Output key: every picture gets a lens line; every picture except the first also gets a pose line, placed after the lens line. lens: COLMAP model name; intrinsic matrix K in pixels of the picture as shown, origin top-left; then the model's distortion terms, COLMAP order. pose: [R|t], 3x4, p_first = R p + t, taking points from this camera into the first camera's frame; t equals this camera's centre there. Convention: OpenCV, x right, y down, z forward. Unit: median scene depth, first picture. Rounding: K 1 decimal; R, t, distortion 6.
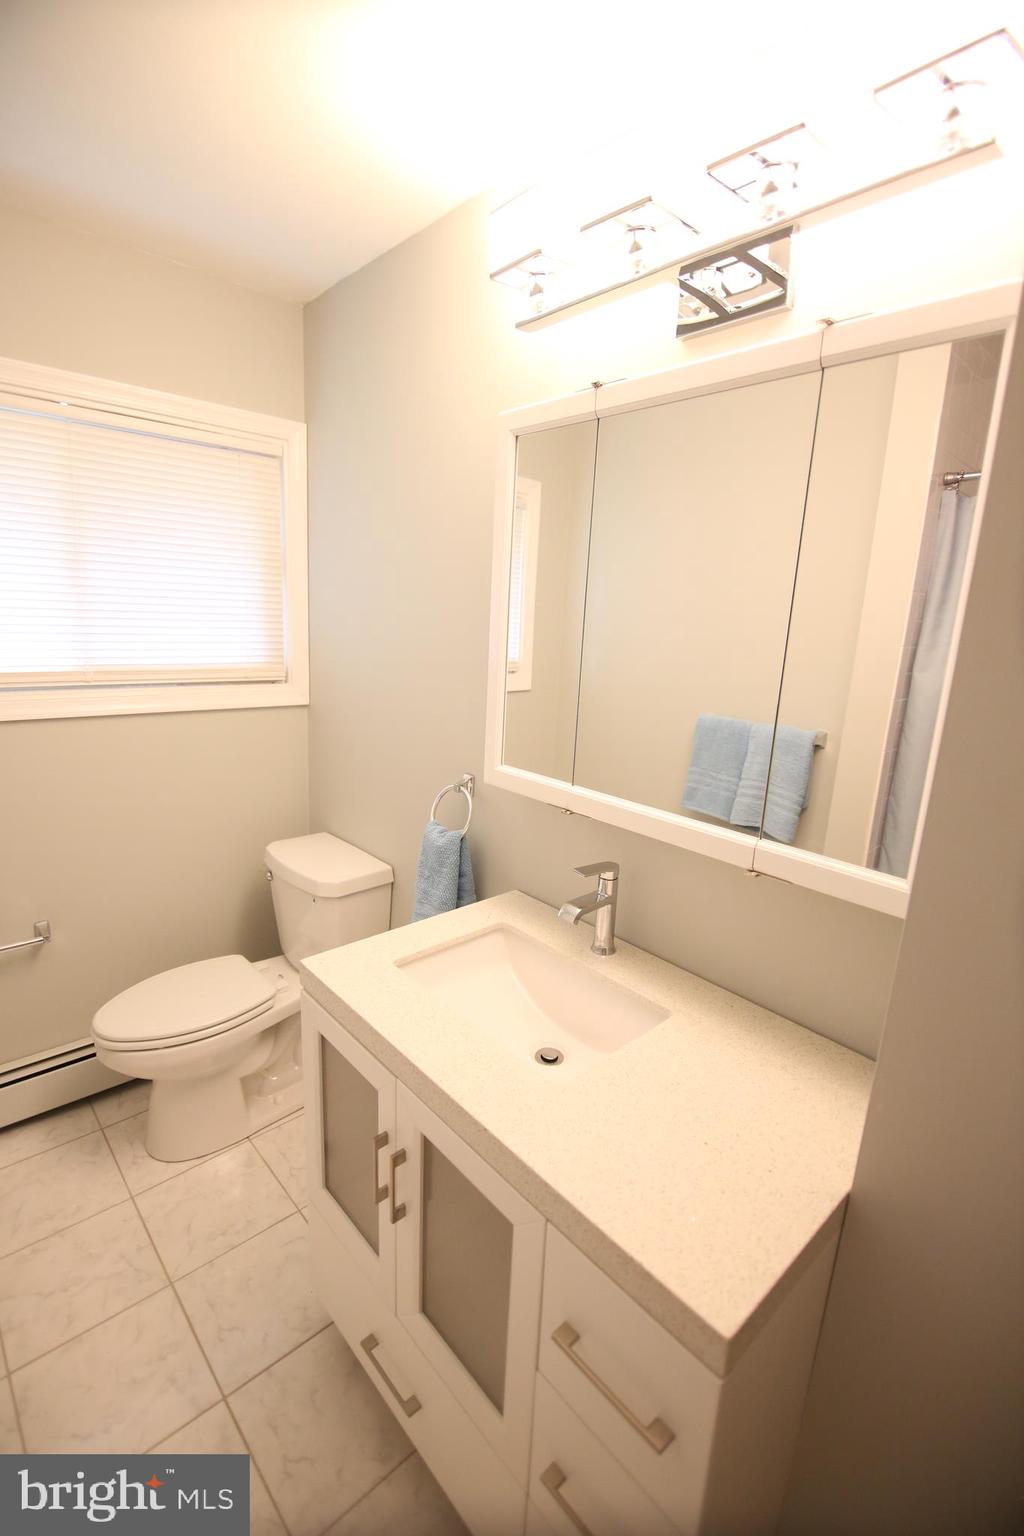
lens RADIAL K [[685.9, 0, 509.7], [0, 685.9, 771.8], [0, 0, 1]] dist [-0.010155, -0.002609]
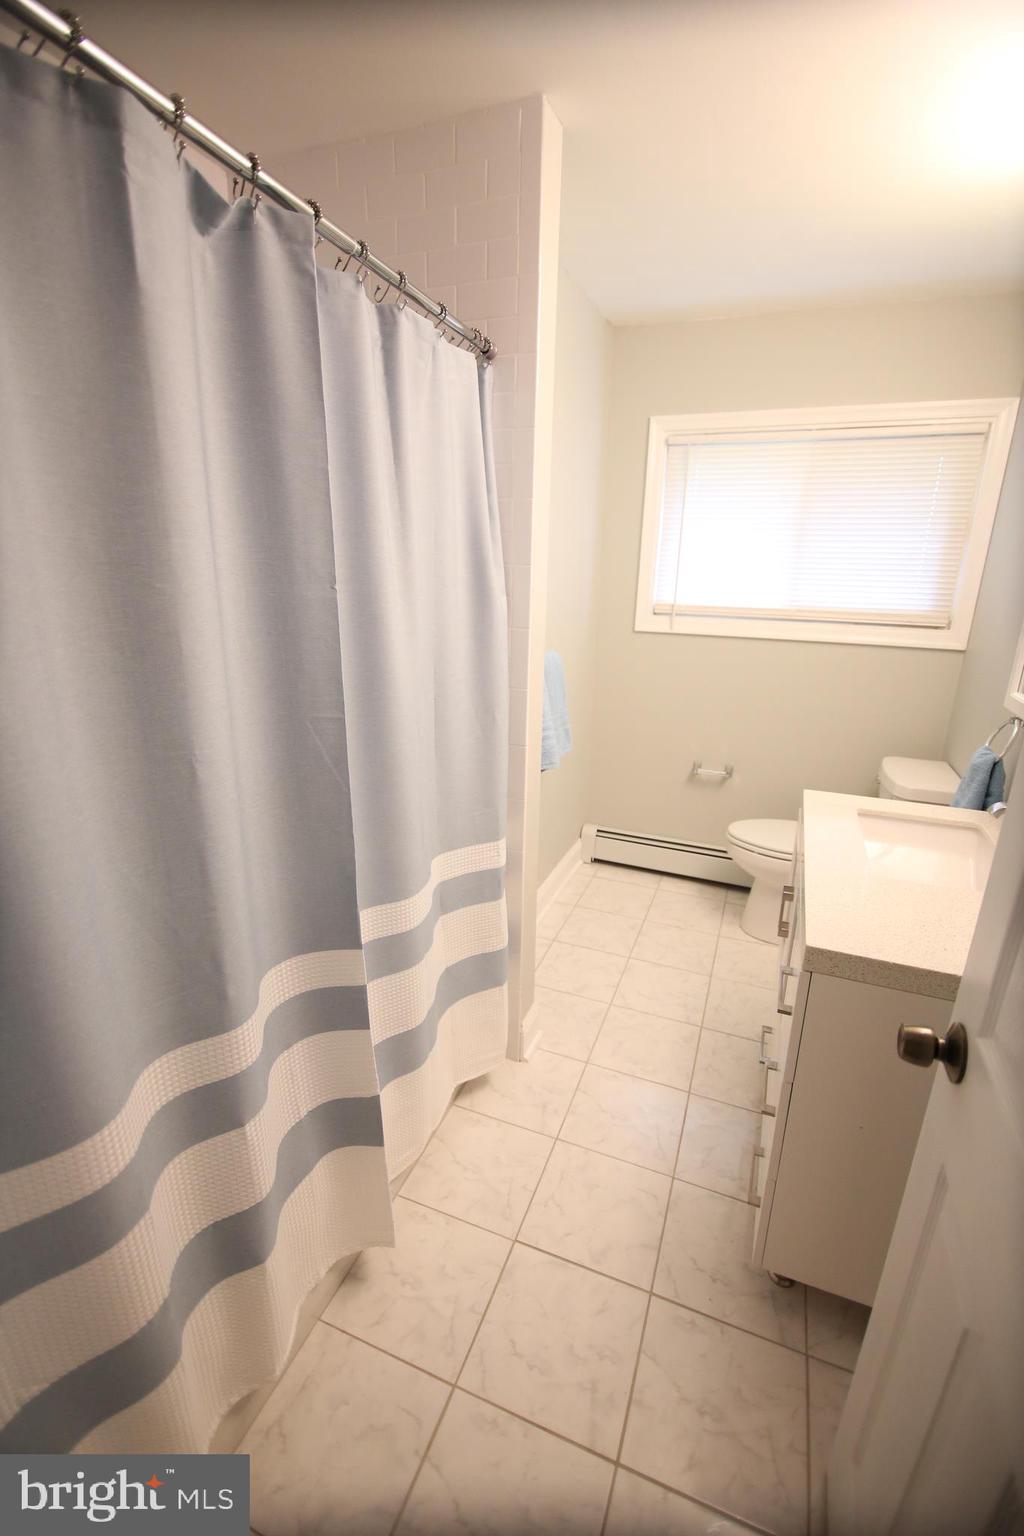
lens RADIAL K [[671.0, 0, 513.2], [0, 671.0, 768.4], [0, 0, 1]] dist [-0.005718, -0.003376]
pose [[0.440282, 0.238797, -0.865521, 0.457035], [-0.203909, 0.965388, 0.162624, 0.076162], [0.874398, 0.104887, 0.473736, -0.195237]]
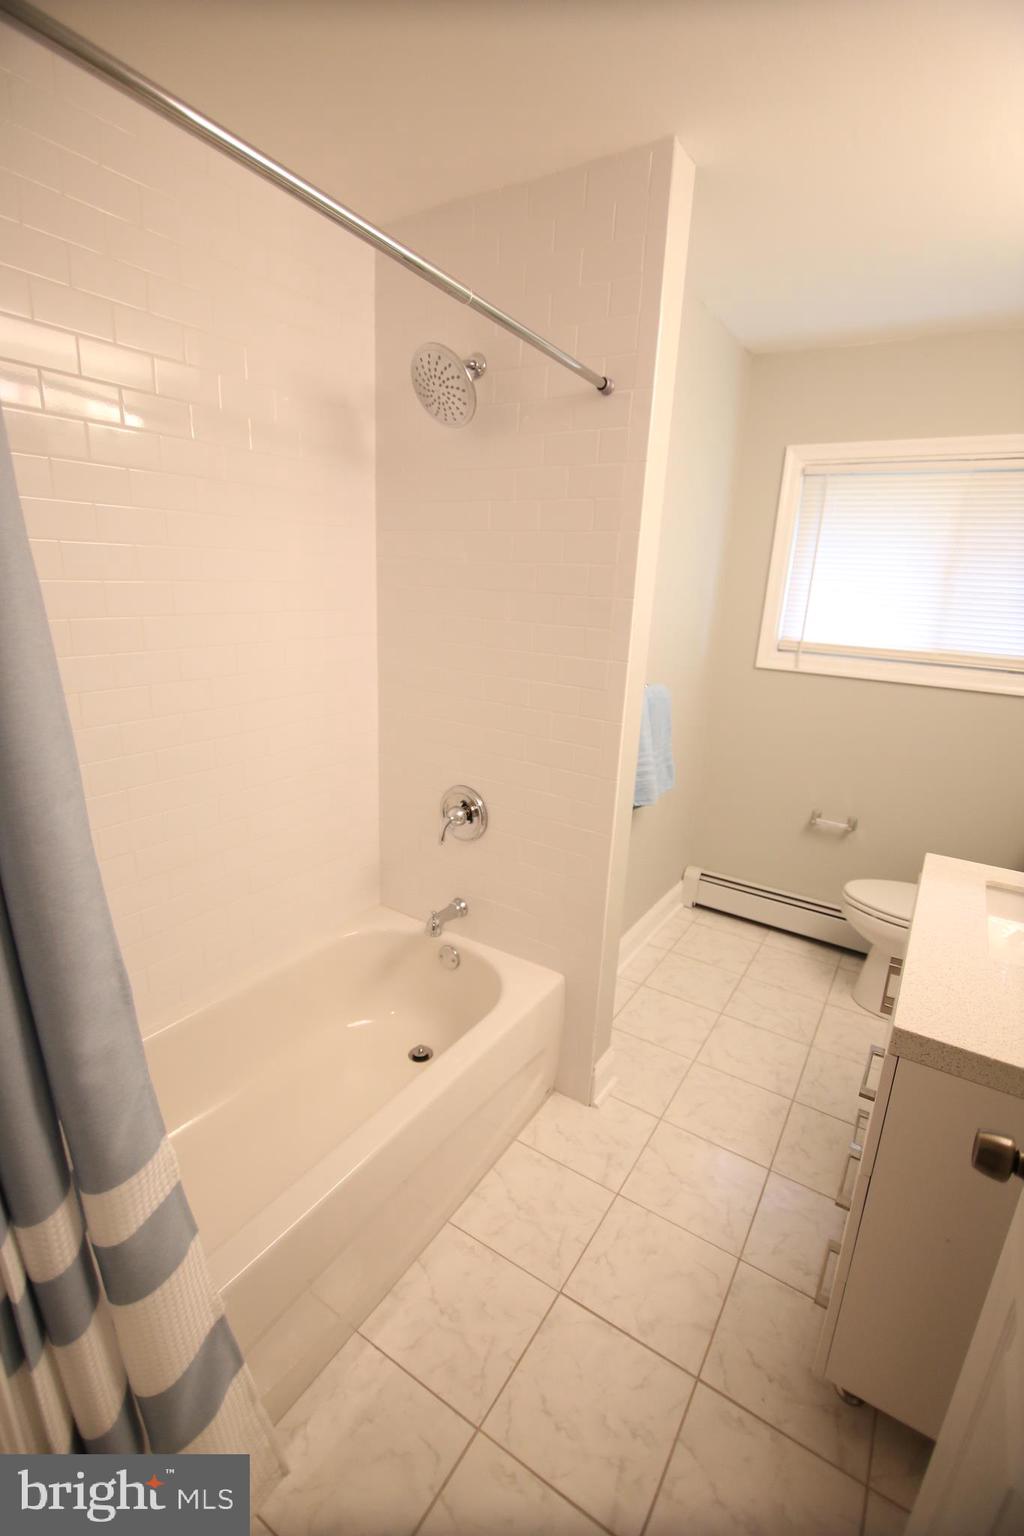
lens RADIAL K [[685.9, 0, 513.5], [0, 685.9, 769.6], [0, 0, 1]] dist [-0.010155, -0.002609]
pose [[0.264471, 0.233593, -0.935676, 0.478230], [-0.251719, 0.953310, 0.166847, 0.061096], [0.930963, 0.191401, 0.310923, -0.165811]]
